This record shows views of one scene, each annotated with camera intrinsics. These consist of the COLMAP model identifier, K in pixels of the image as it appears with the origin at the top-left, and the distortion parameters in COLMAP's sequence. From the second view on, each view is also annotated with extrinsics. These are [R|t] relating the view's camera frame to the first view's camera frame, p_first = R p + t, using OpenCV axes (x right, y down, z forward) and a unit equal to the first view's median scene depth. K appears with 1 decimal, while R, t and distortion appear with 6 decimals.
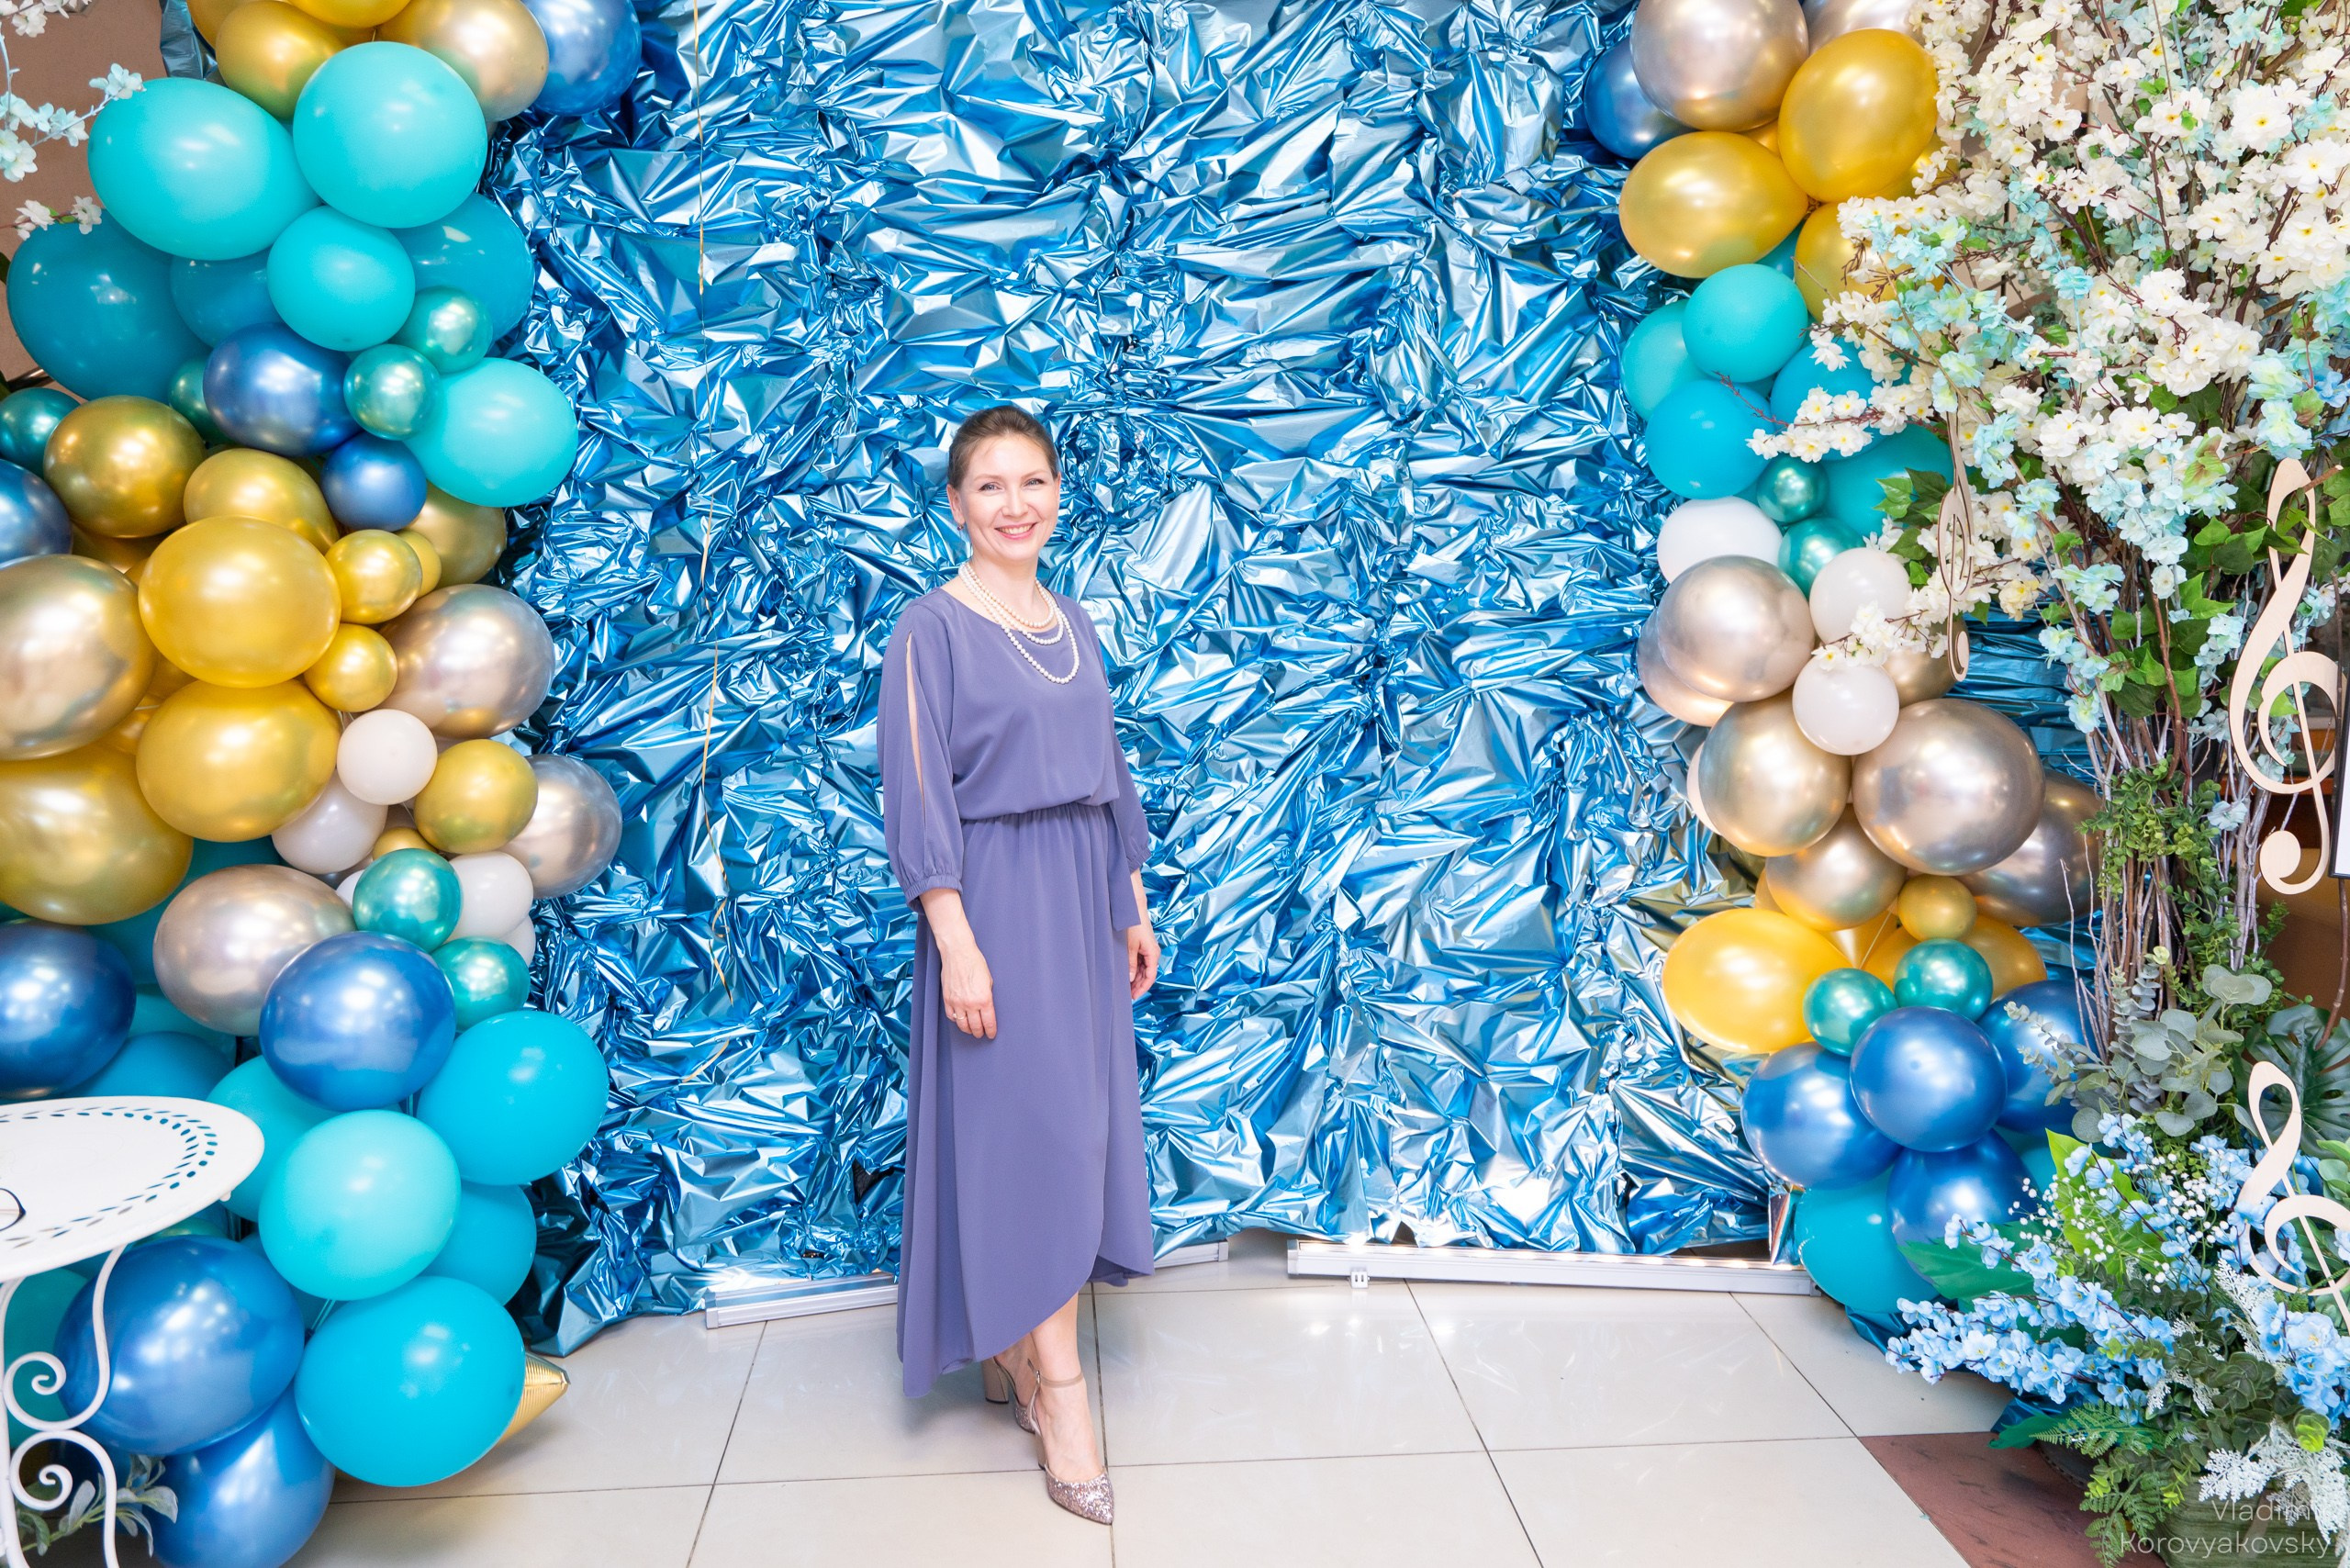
lens RADIAL K [[1754.5, 0, 1154.6], [0, 1754.5, 700.7], [0, 0, 1]] dist [0.006225, 0.006993]
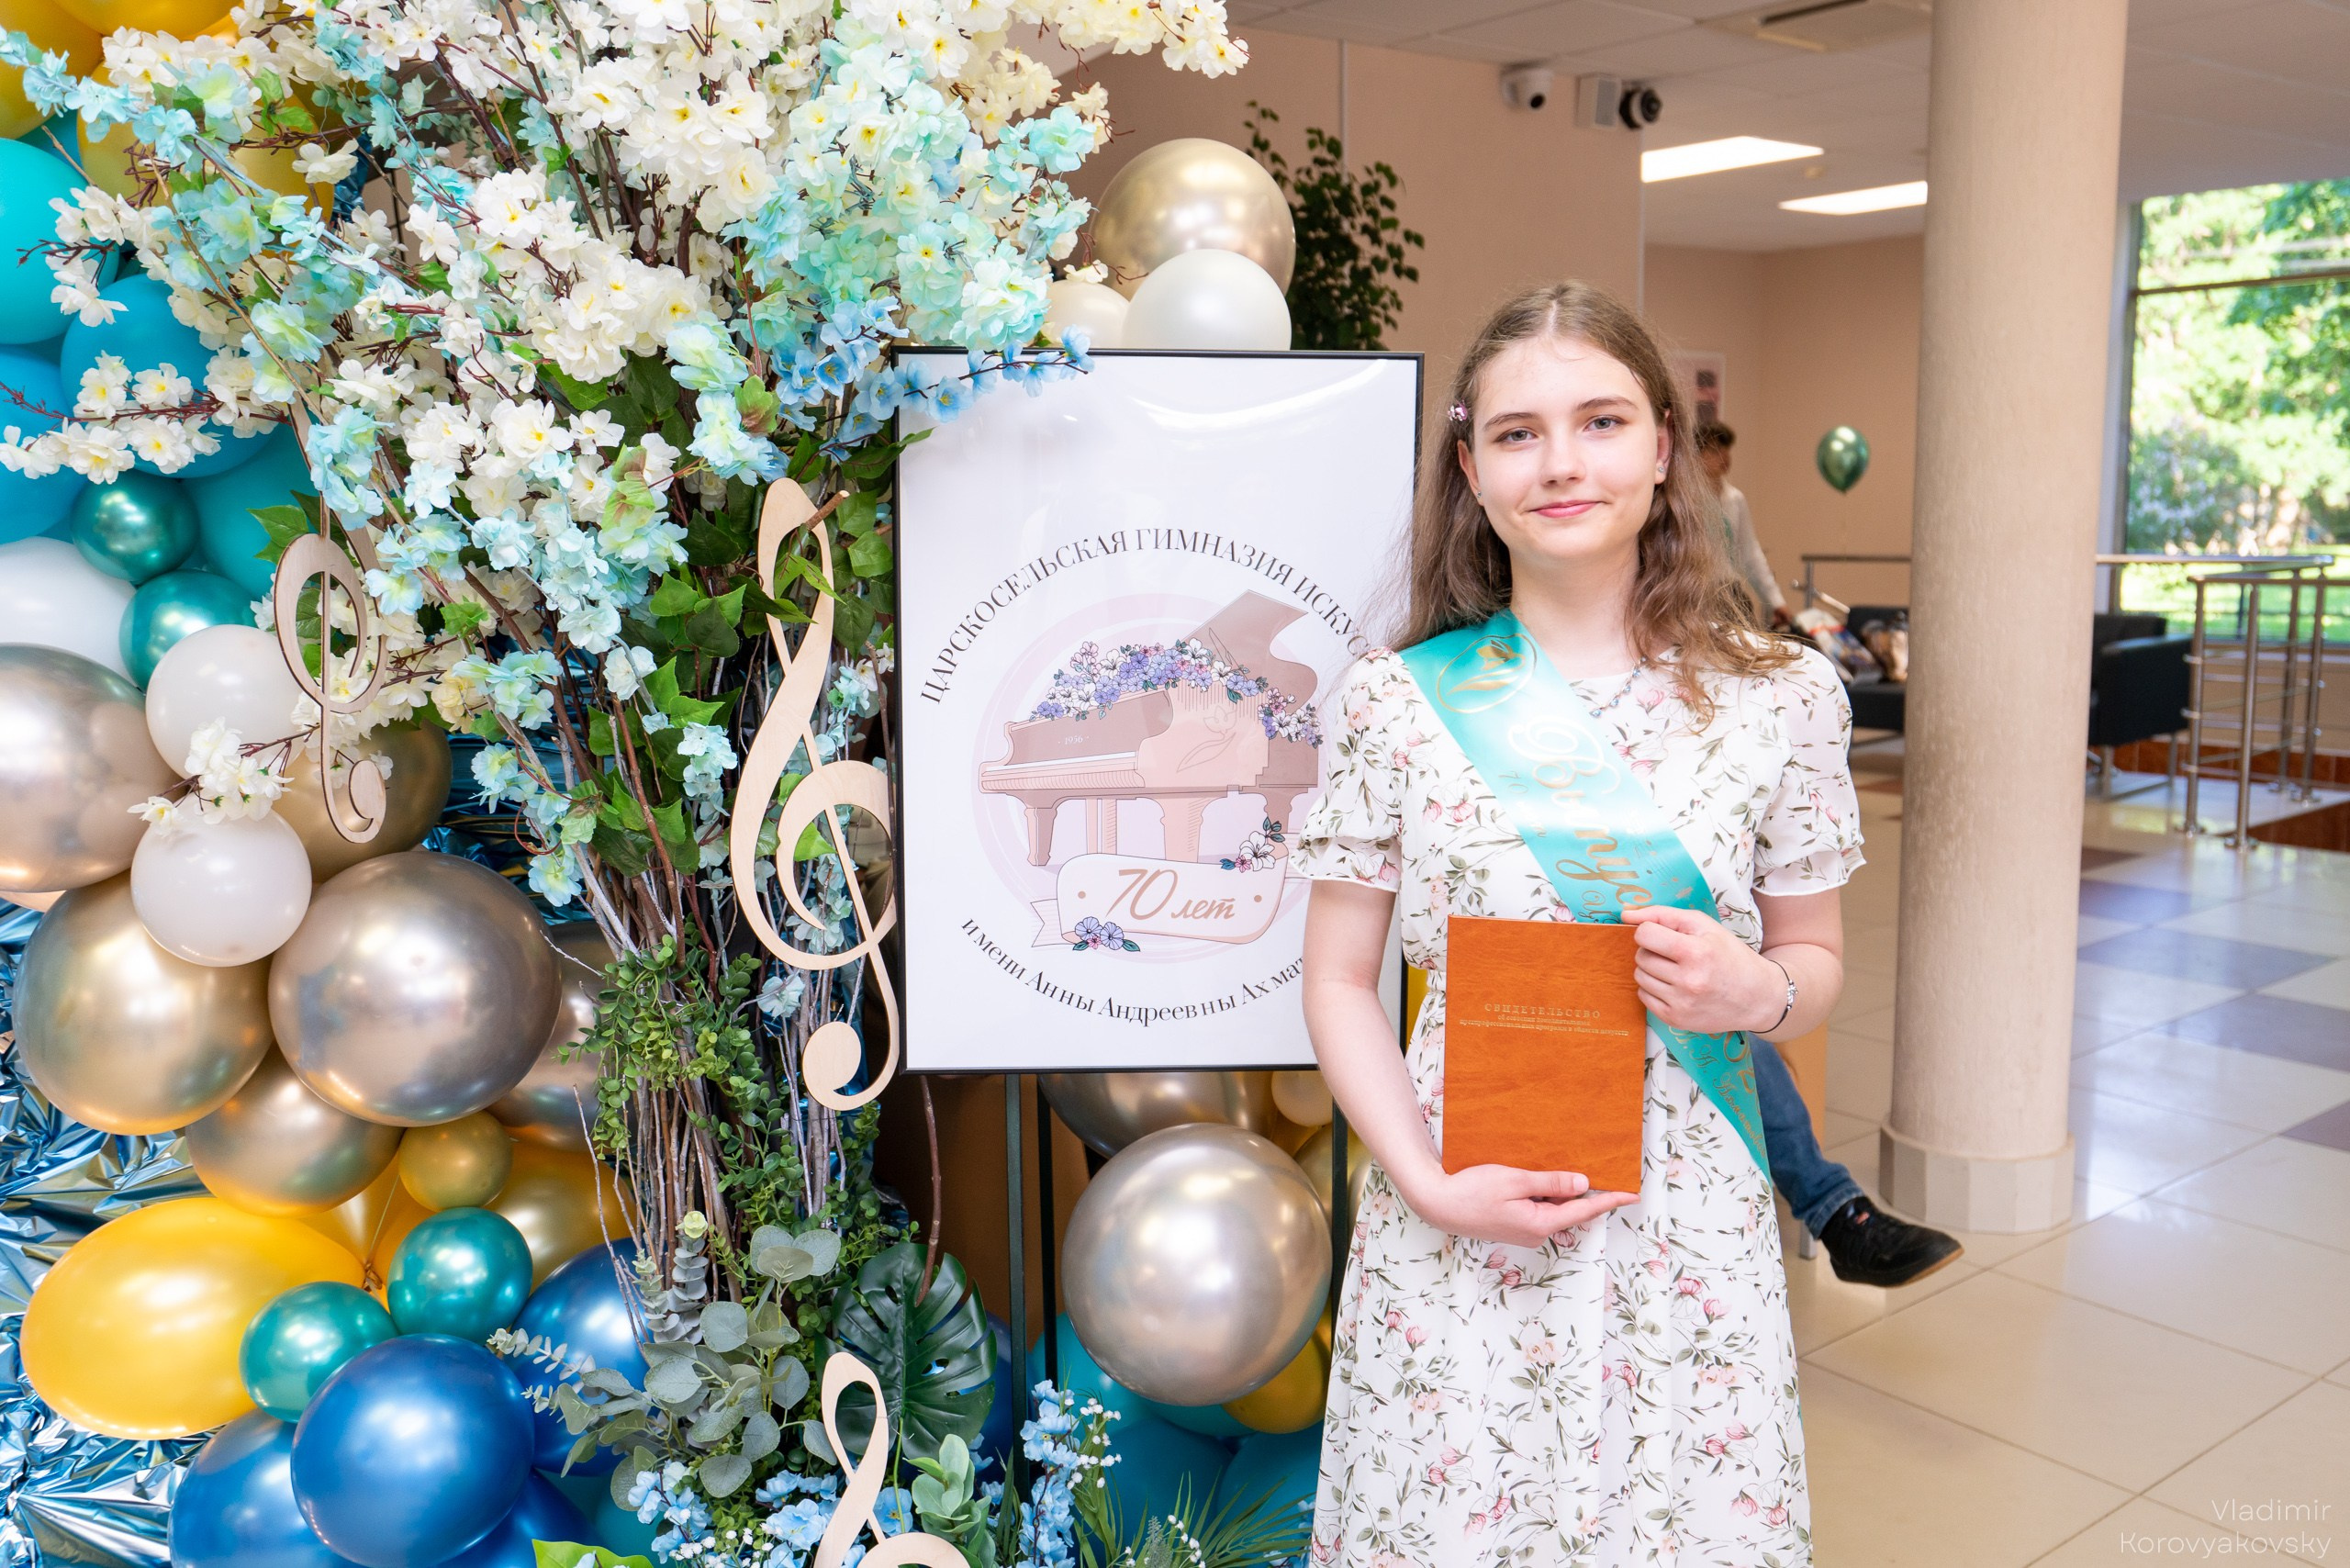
lens RADIAL K [[1990.2, 0, 1175.6], [0, 1990.2, 809.8], [0, 0, 1]] dist [0.015759, -0.006349]
pose [[0.836905, -0.098883, 0.538342, 0.276433], [0.074119, 0.994960, 0.067530, -0.041785], [-0.542306, -0.016615, 0.840017, 0.221353]]
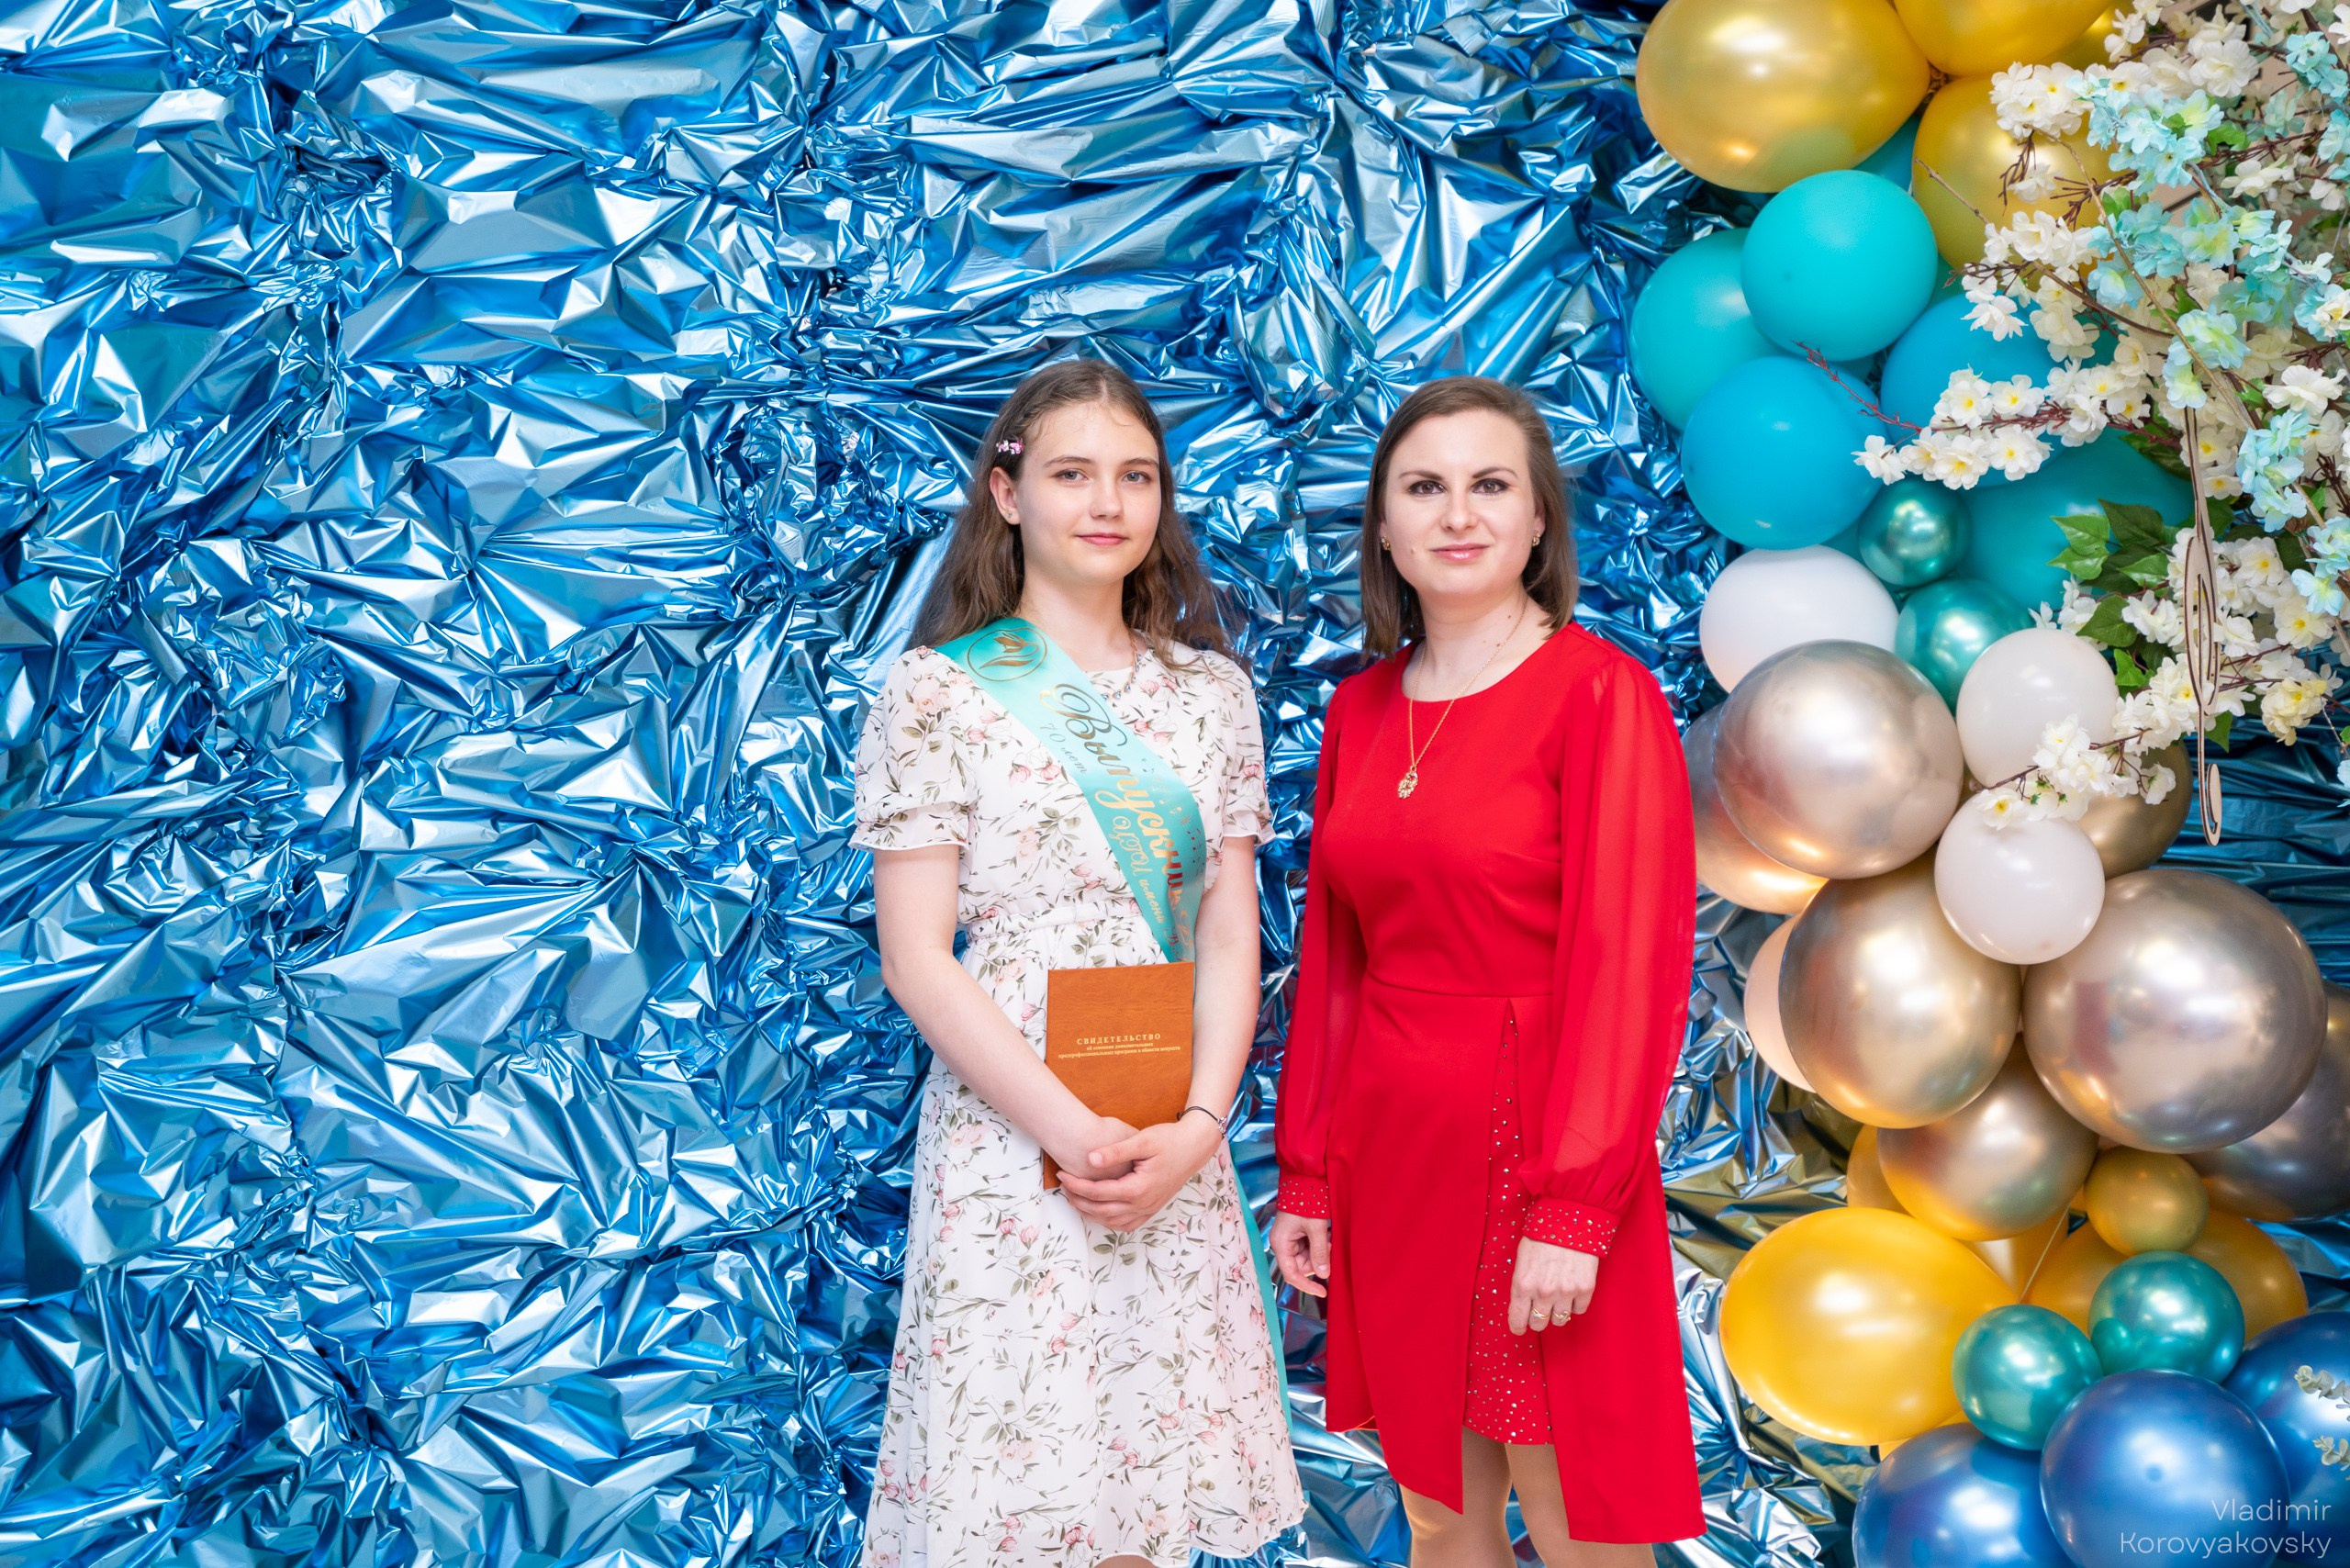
lens RADIAL K [[2484.5, 0, 1217.8], [0, 2484.5, 757.0], [0, 0, 1]] dist [0.012573, 0.005900]
pose [[0.987663, -0.011830, 0.156148, -0.018455], [0.016531, 0.999447, -0.028844, -0.019369], [-0.155721, 0.031070, 0.987312, 0.166728]]
